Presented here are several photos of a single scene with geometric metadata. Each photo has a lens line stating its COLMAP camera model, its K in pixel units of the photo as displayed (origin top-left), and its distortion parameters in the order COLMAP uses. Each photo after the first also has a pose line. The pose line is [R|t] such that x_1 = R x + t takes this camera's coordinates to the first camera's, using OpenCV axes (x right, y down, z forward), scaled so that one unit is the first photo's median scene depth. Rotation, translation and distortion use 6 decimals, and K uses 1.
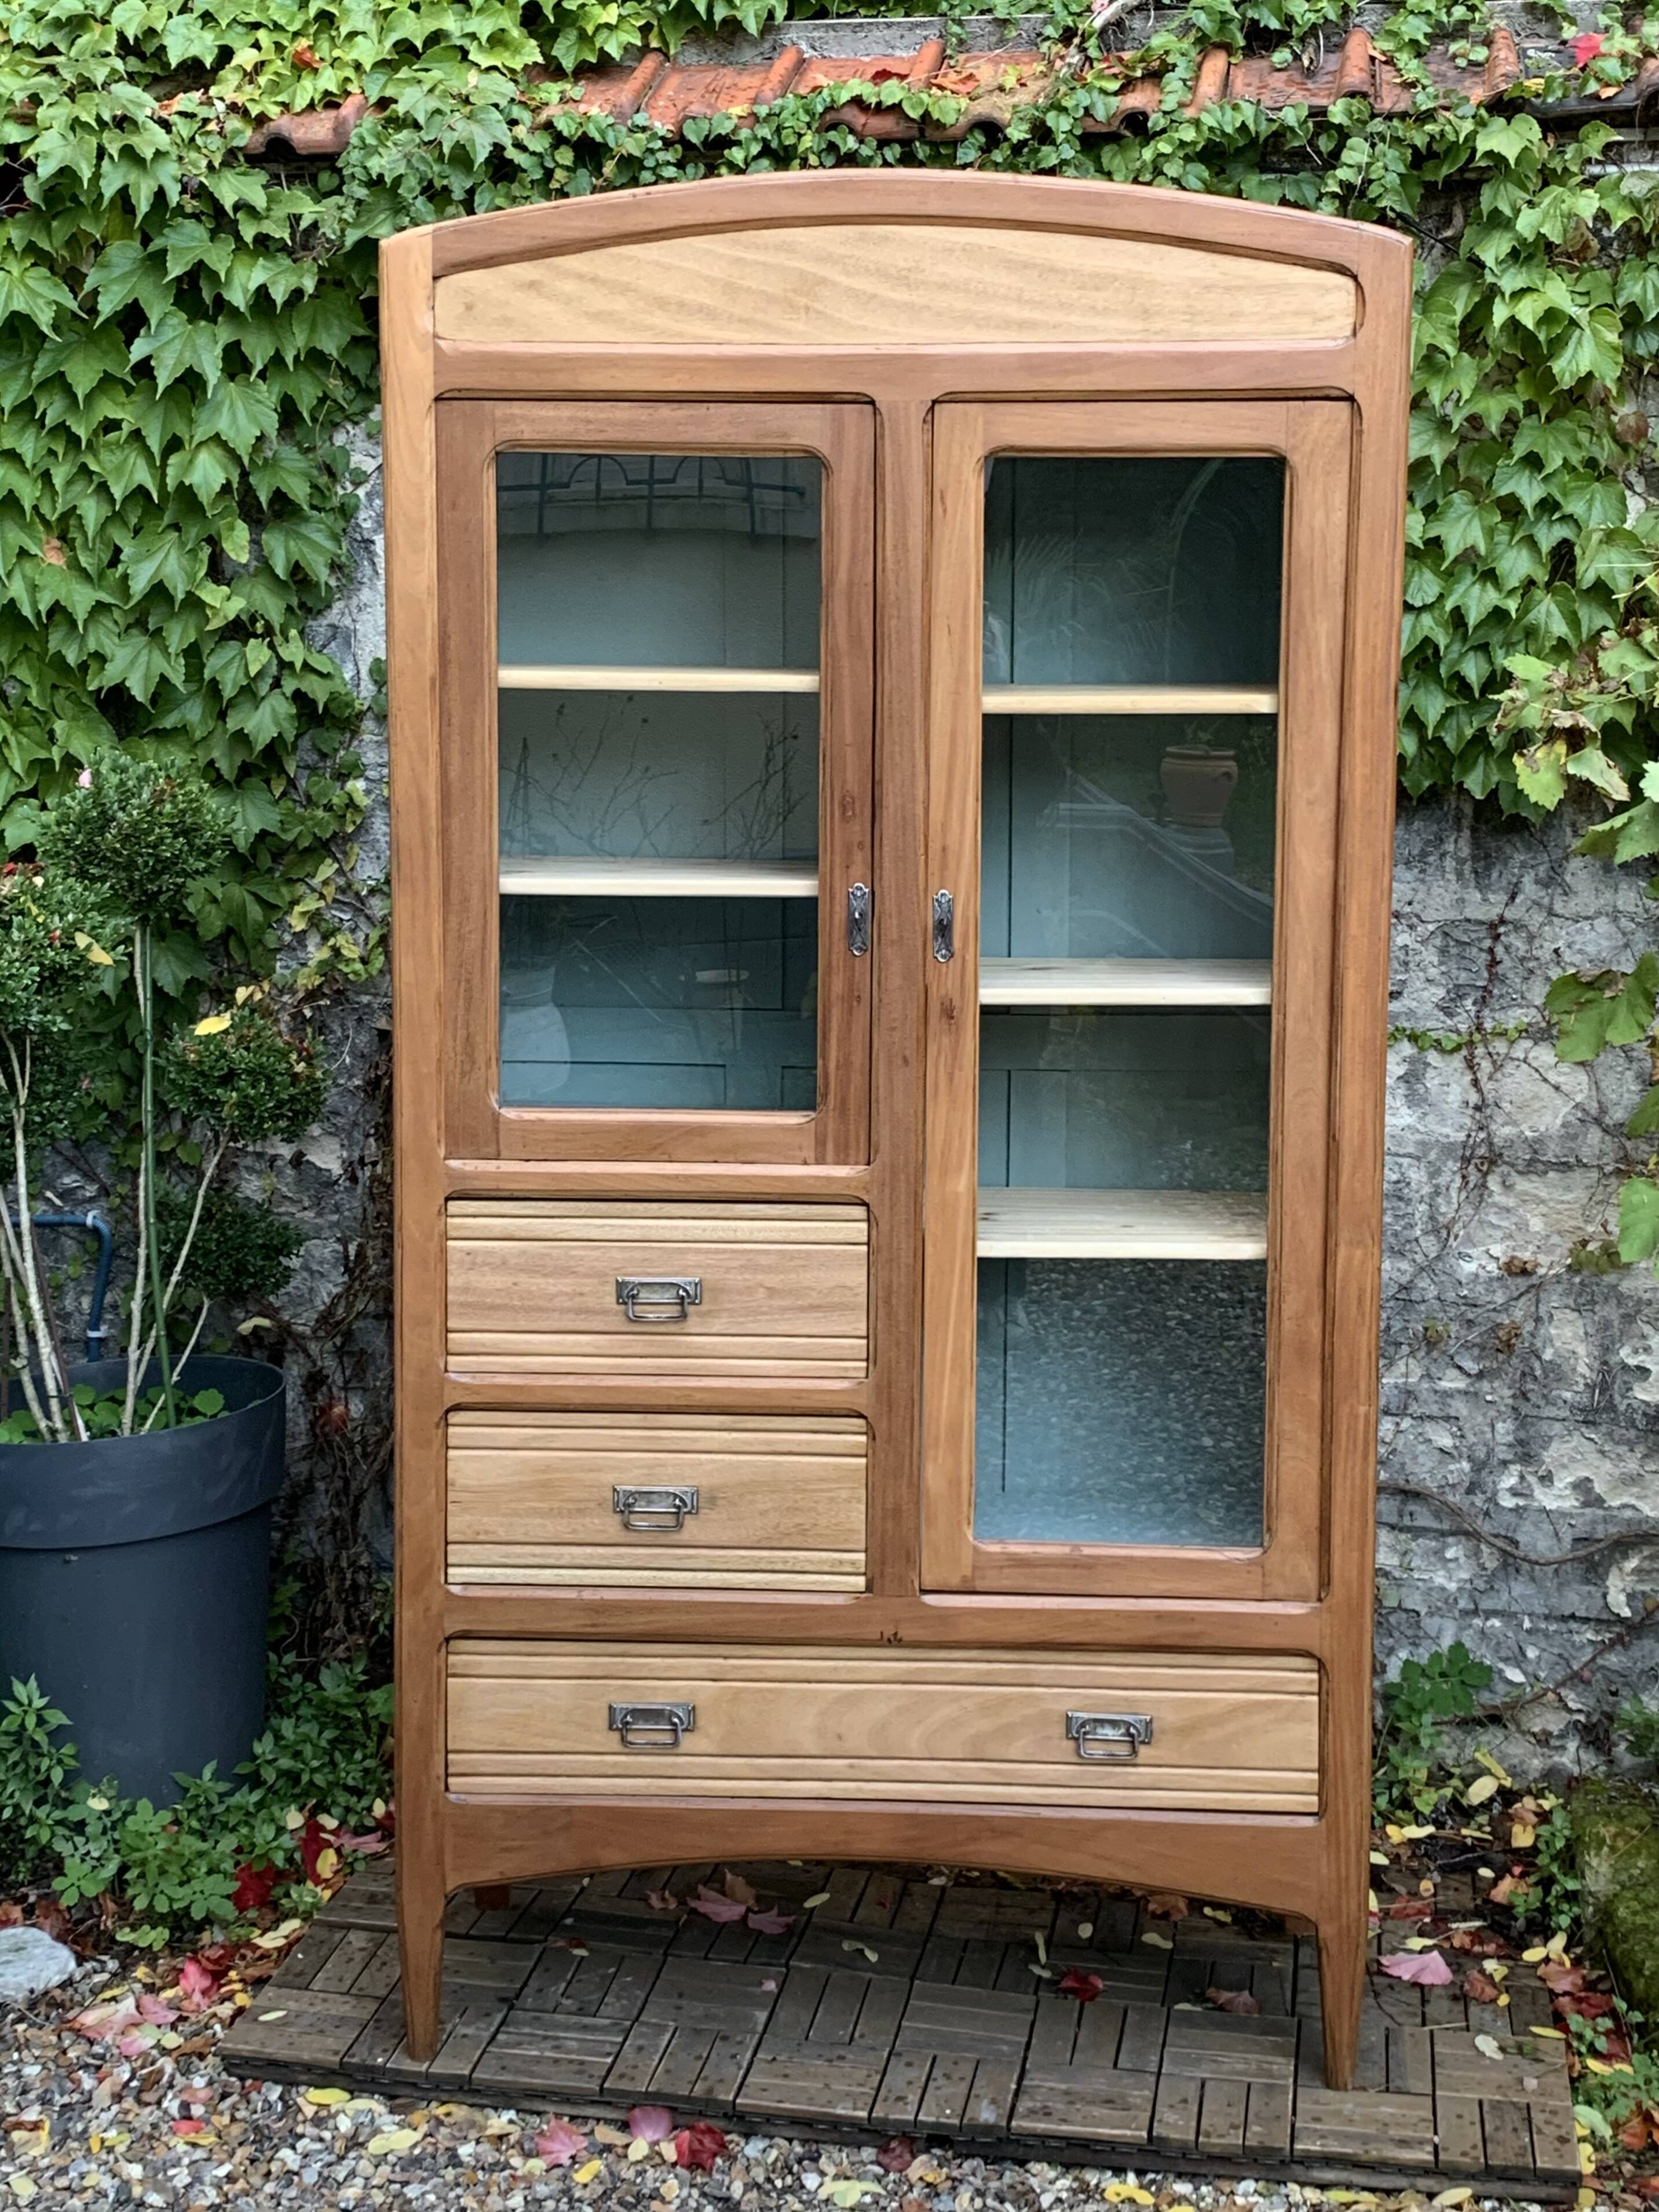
lens RADIAL K [[2918.8, 0, 810.1], [0, 2918.8, 869.2], [0, 0, 1]] dist [-0.003719, 0.000000]
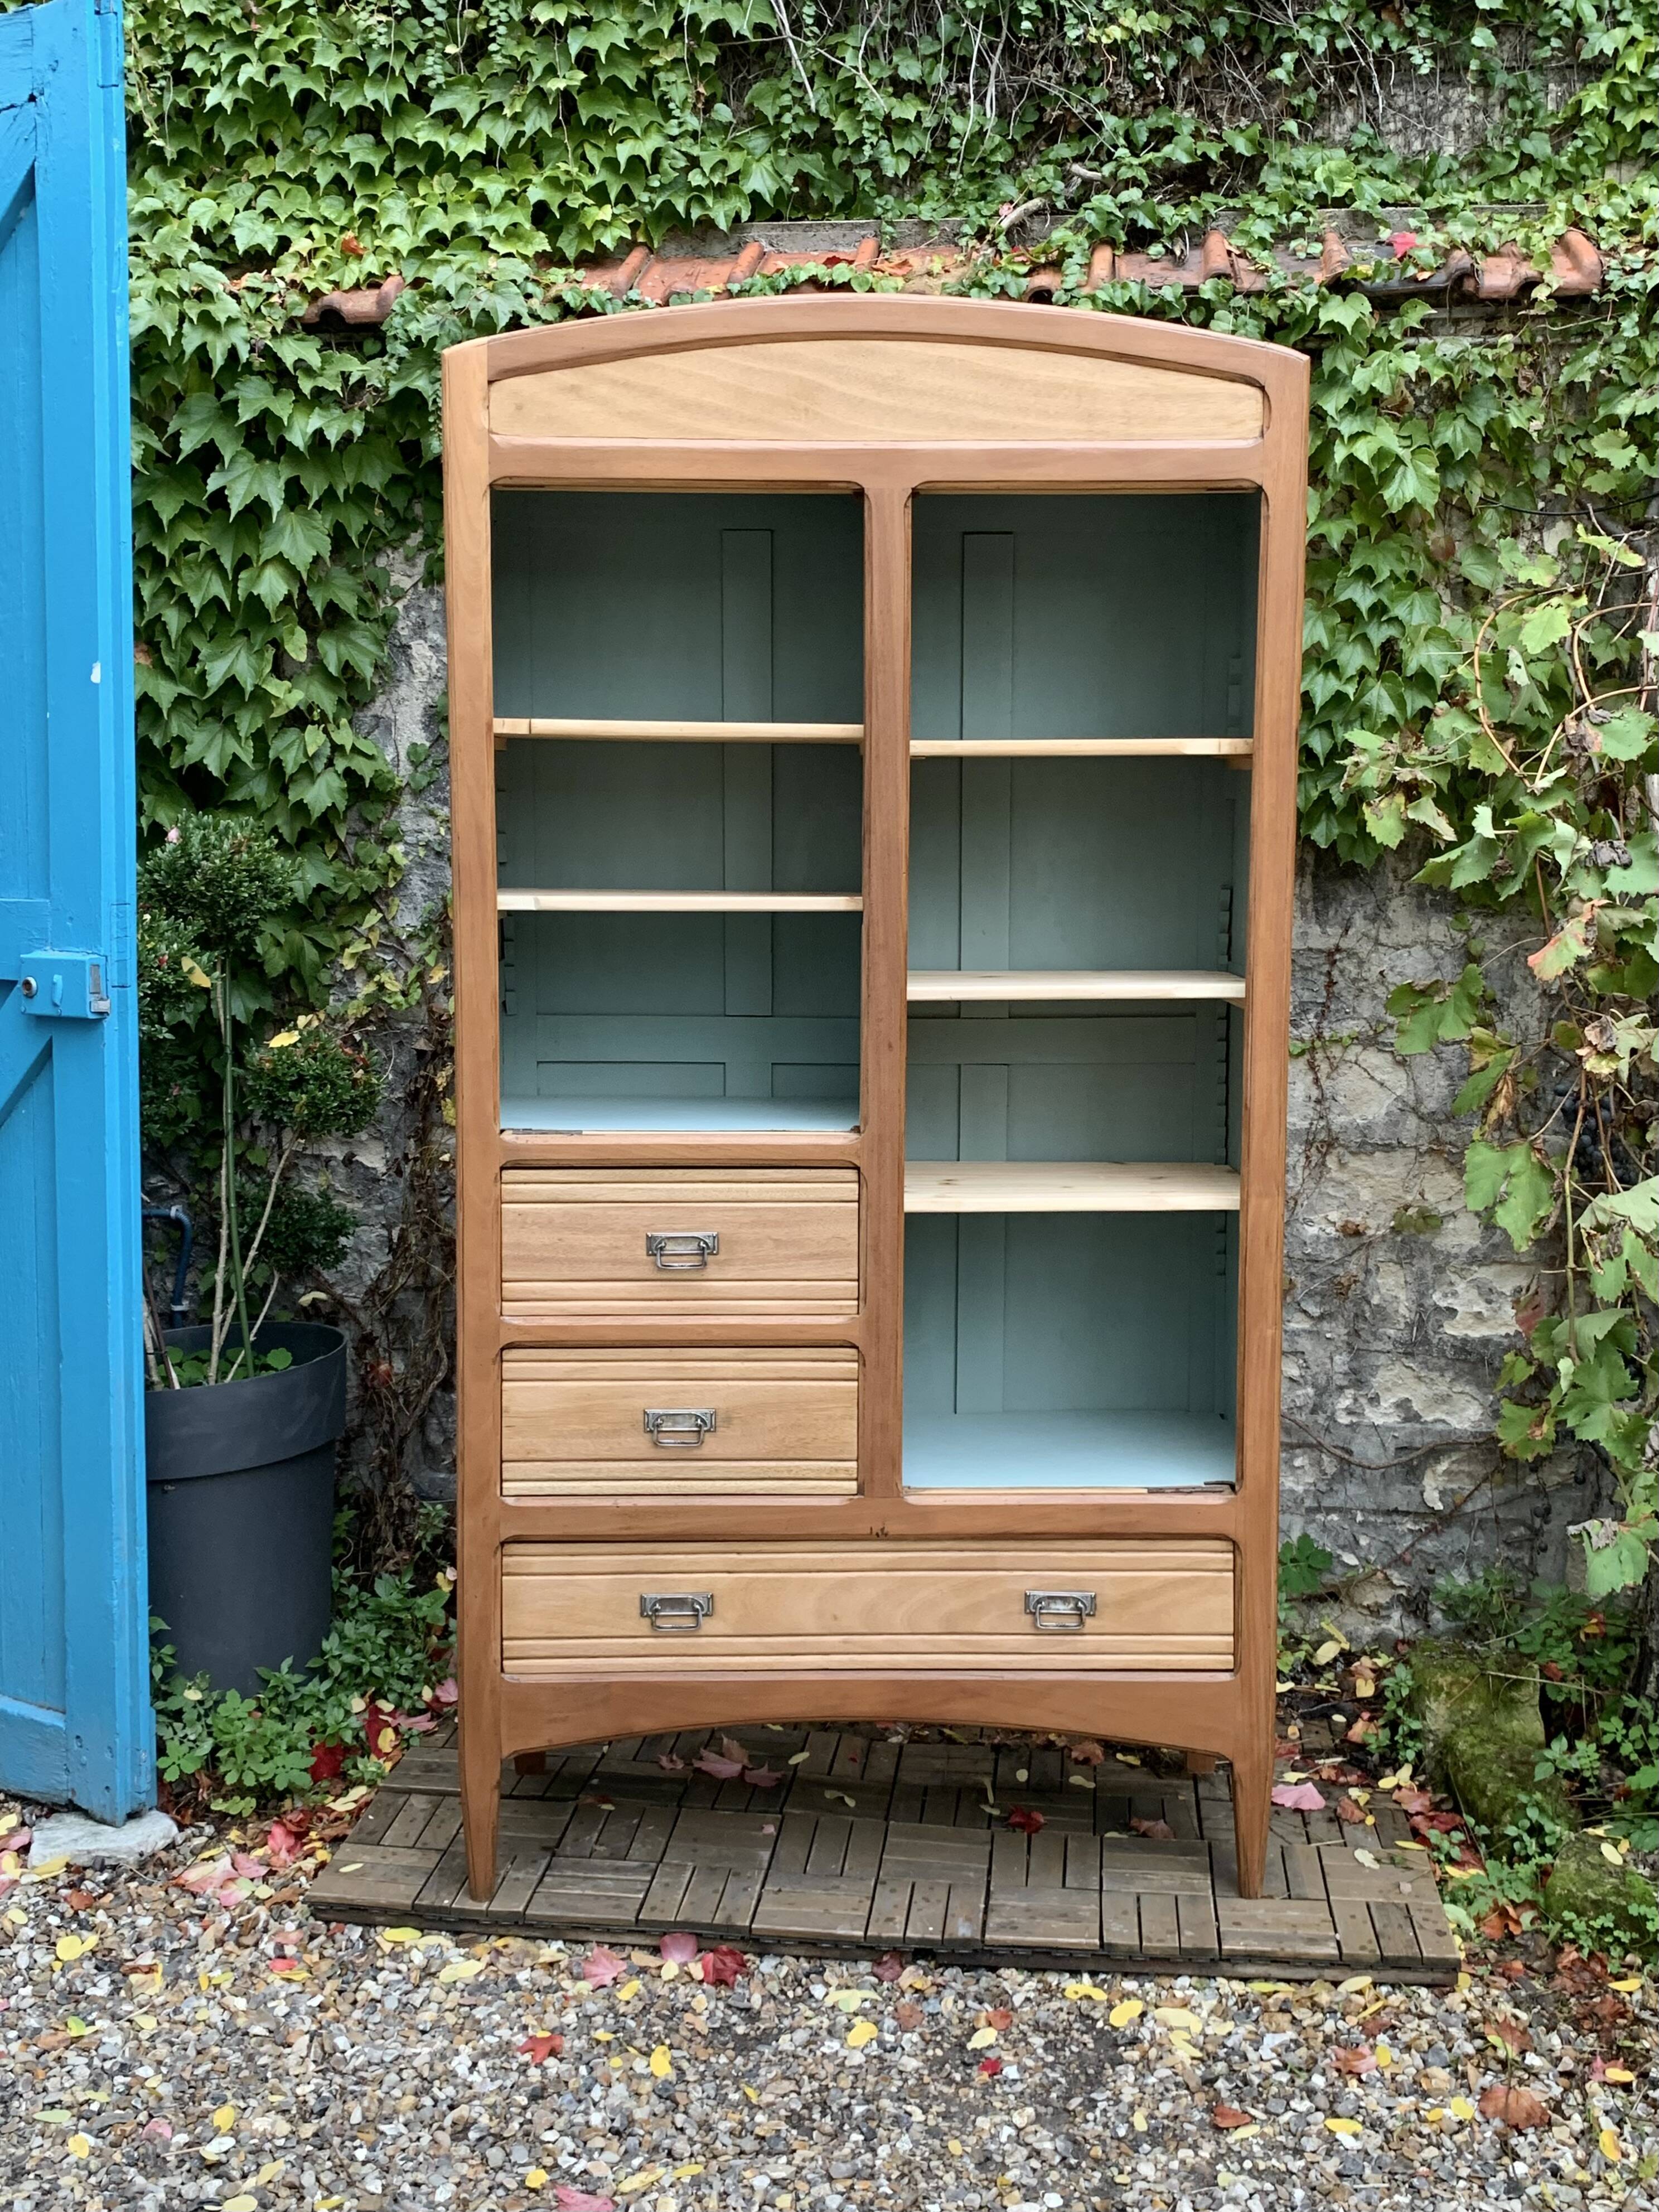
lens RADIAL K [[2202.9, 0, 830.2], [0, 2202.9, 979.6], [0, 0, 1]] dist [-0.006528, 0.000000]
pose [[0.997644, -0.007166, 0.068224, -0.050920], [0.007545, 0.999957, -0.005300, 0.041278], [-0.068183, 0.005802, 0.997656, 0.100326]]
